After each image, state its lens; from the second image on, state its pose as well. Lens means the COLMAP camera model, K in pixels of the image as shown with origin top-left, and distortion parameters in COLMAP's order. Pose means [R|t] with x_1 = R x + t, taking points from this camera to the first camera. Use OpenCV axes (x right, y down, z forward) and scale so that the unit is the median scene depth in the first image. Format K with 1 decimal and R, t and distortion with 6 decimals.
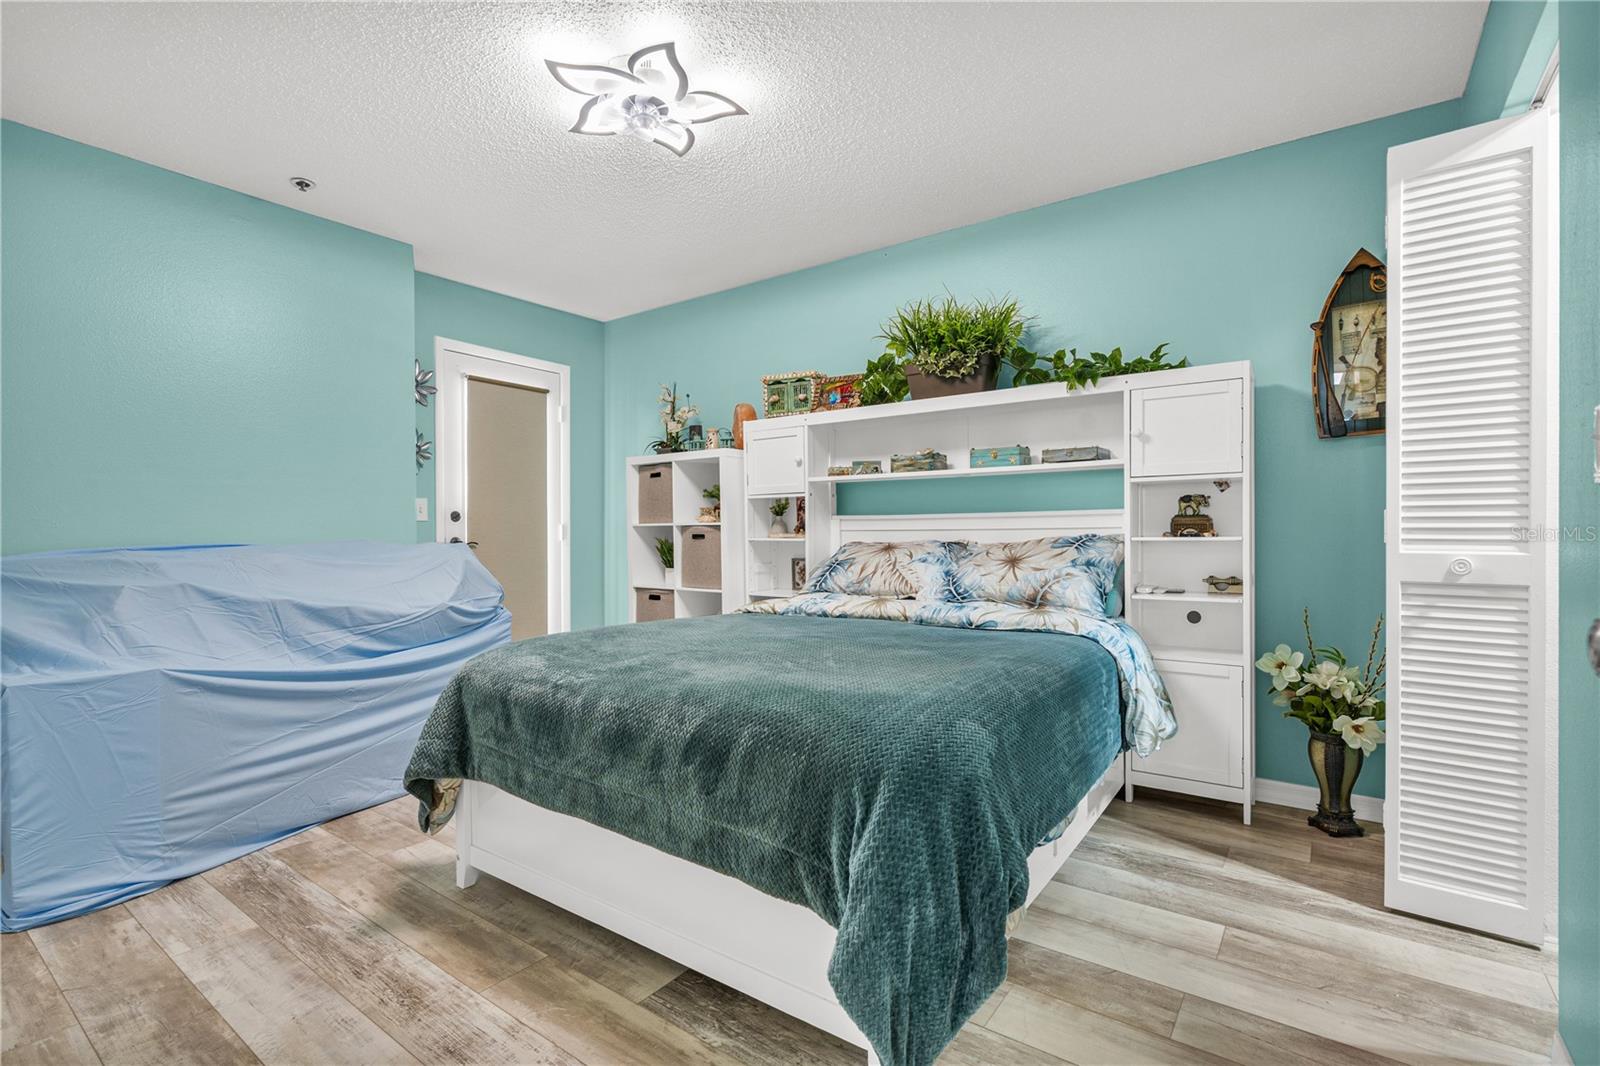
lens RADIAL K [[726.6, 0, 801.6], [0, 726.6, 544.6], [0, 0, 1]] dist [-0.003554, 0.001098]
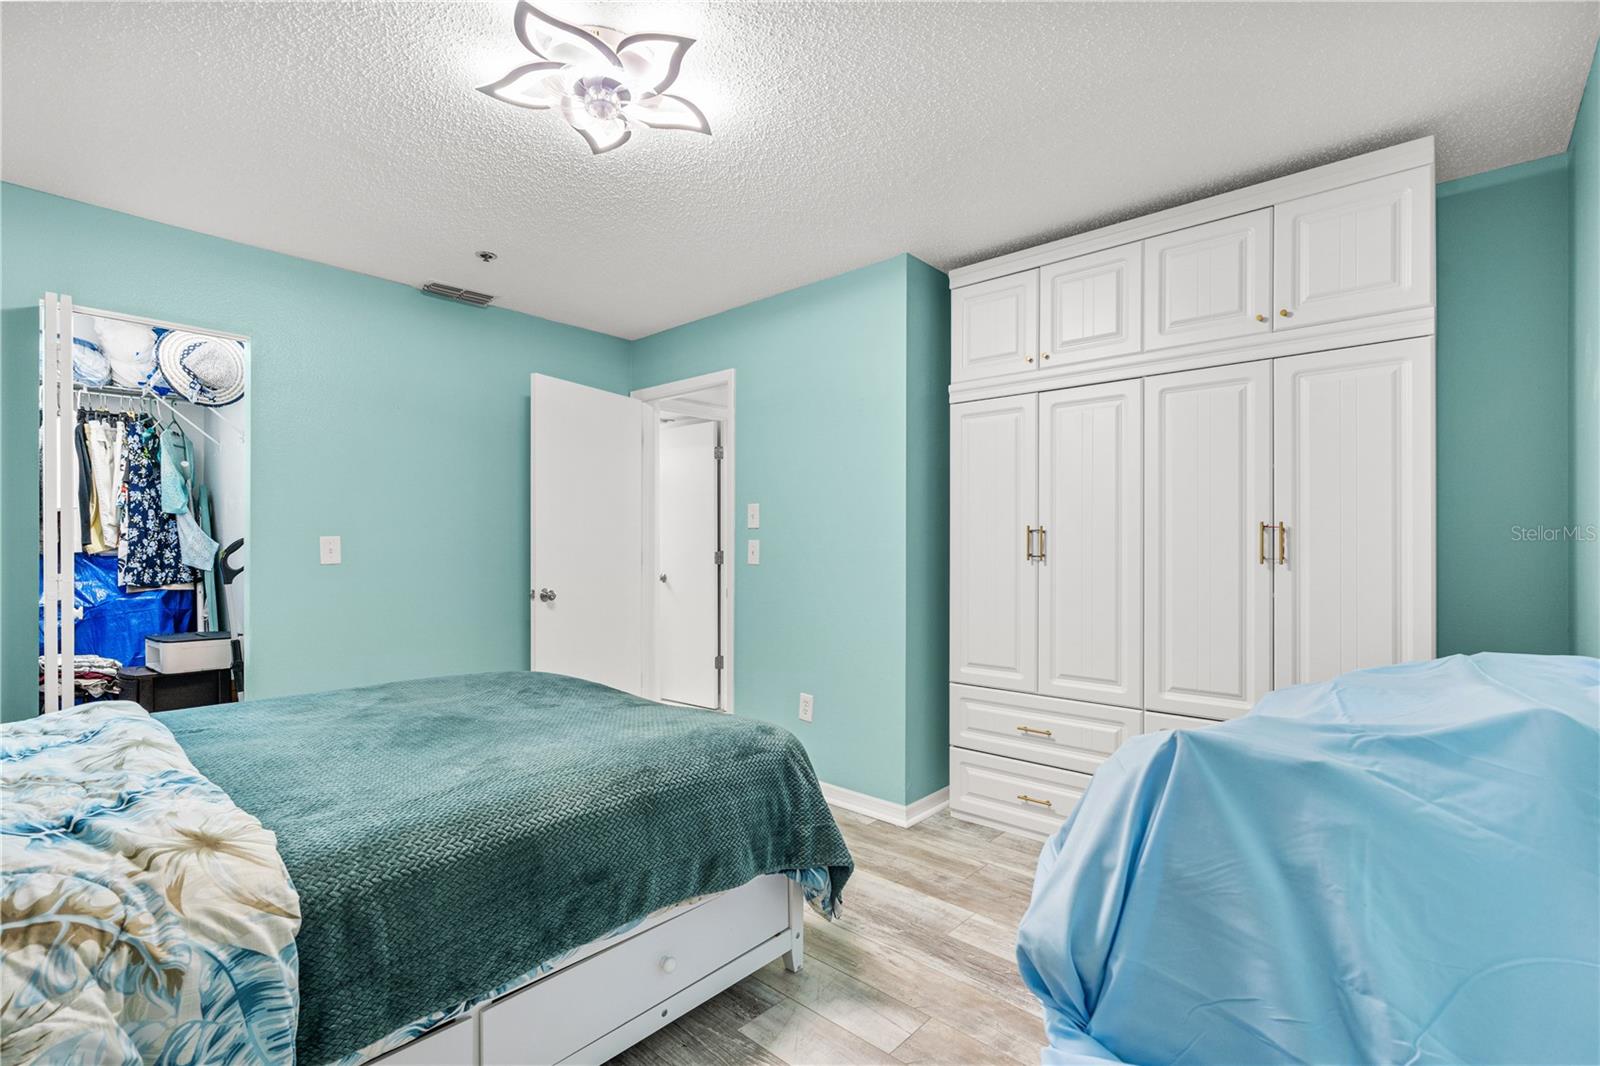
lens RADIAL K [[726.6, 0, 801.6], [0, 726.6, 544.6], [0, 0, 1]] dist [-0.003554, 0.001098]
pose [[-0.994398, -0.000018, 0.105703, -0.591556], [0.000895, 0.999963, 0.008589, -0.106193], [-0.105699, 0.008636, -0.994361, 2.017273]]
